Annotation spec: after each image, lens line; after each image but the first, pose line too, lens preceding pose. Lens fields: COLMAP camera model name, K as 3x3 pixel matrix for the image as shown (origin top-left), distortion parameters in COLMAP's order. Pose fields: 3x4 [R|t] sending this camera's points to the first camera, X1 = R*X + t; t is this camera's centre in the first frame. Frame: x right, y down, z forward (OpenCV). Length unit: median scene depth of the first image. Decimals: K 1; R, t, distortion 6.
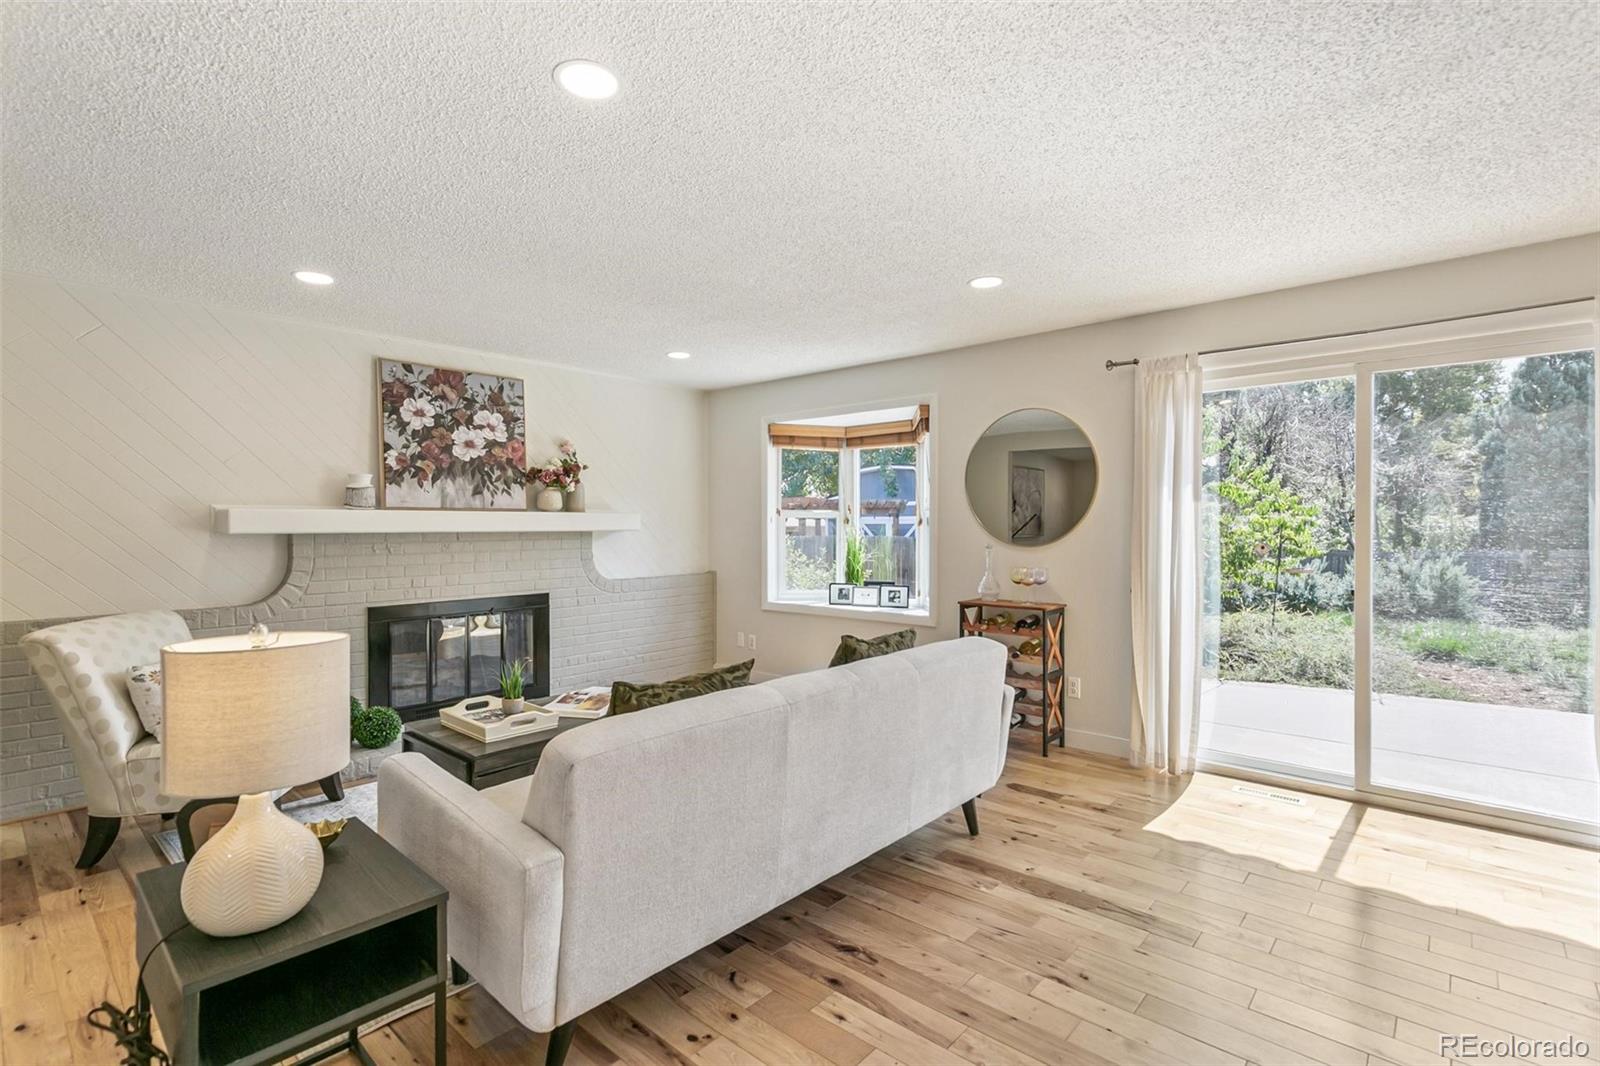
lens RADIAL K [[746.0, 0, 834.2], [0, 746.0, 538.1], [0, 0, 1]] dist [0.014898, -0.003236]
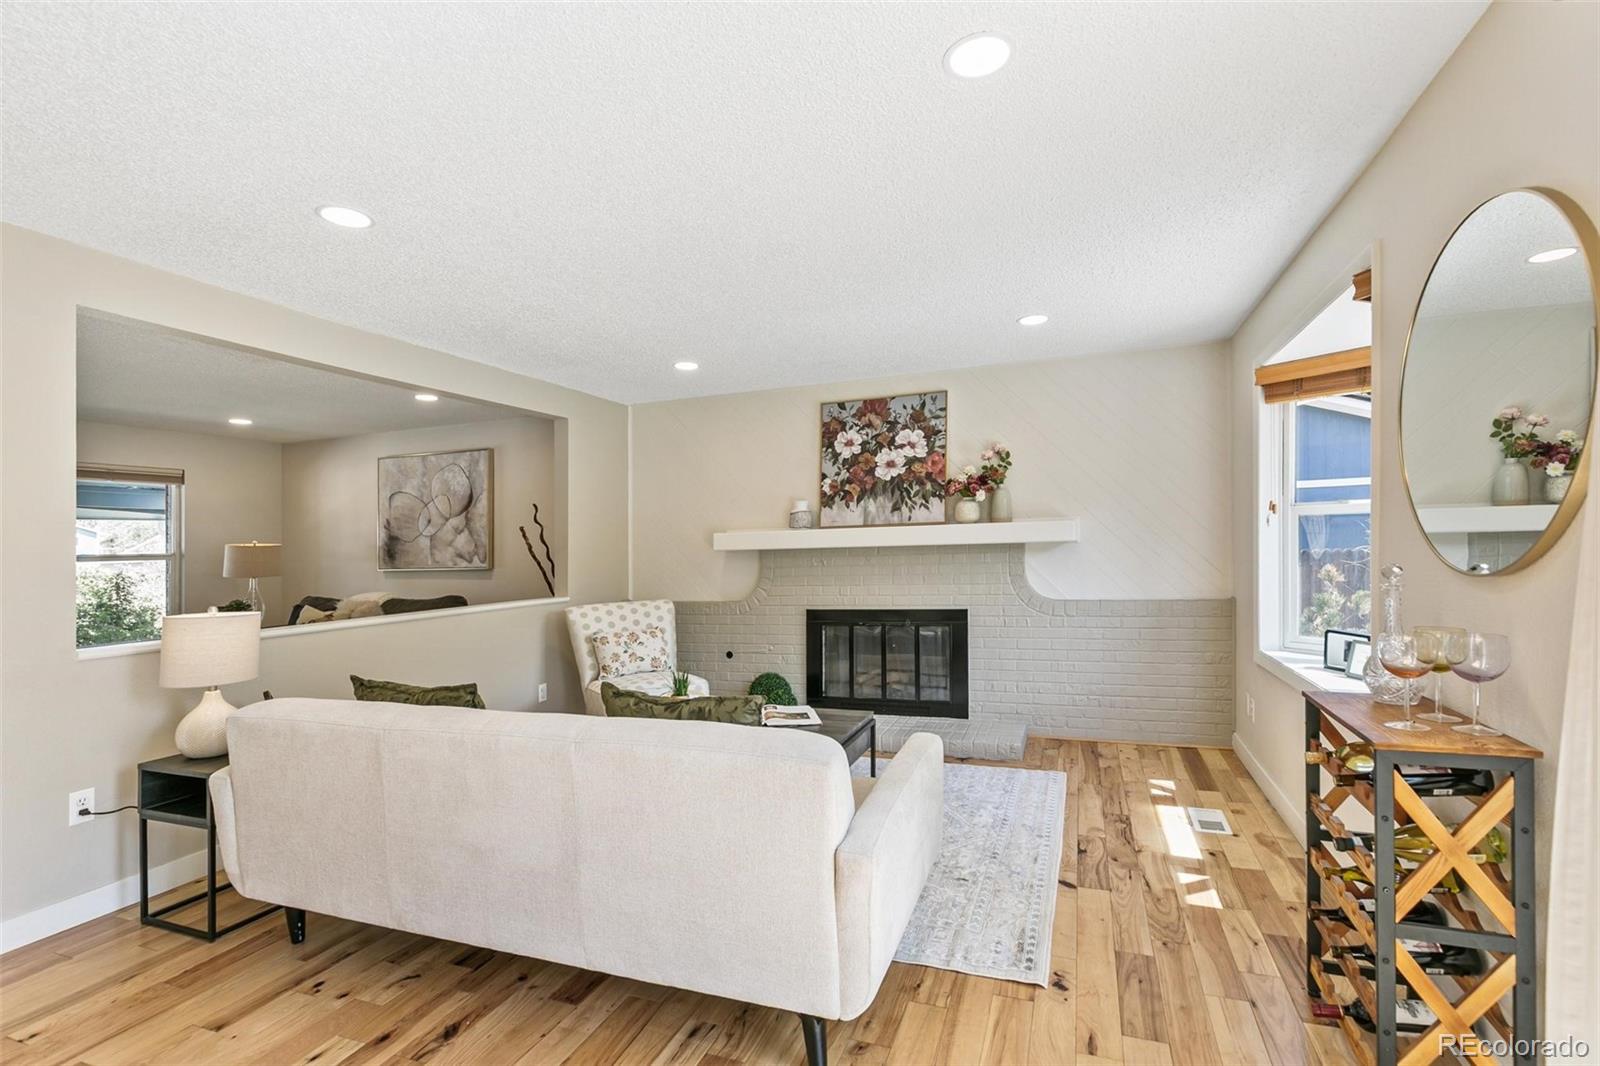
lens RADIAL K [[746.0, 0, 802.6], [0, 746.0, 544.2], [0, 0, 1]] dist [0.014898, -0.003236]
pose [[0.336311, -0.008410, -0.941713, 0.478145], [0.009433, 0.999940, -0.005562, -0.006636], [0.941704, -0.007013, 0.336370, 0.529884]]
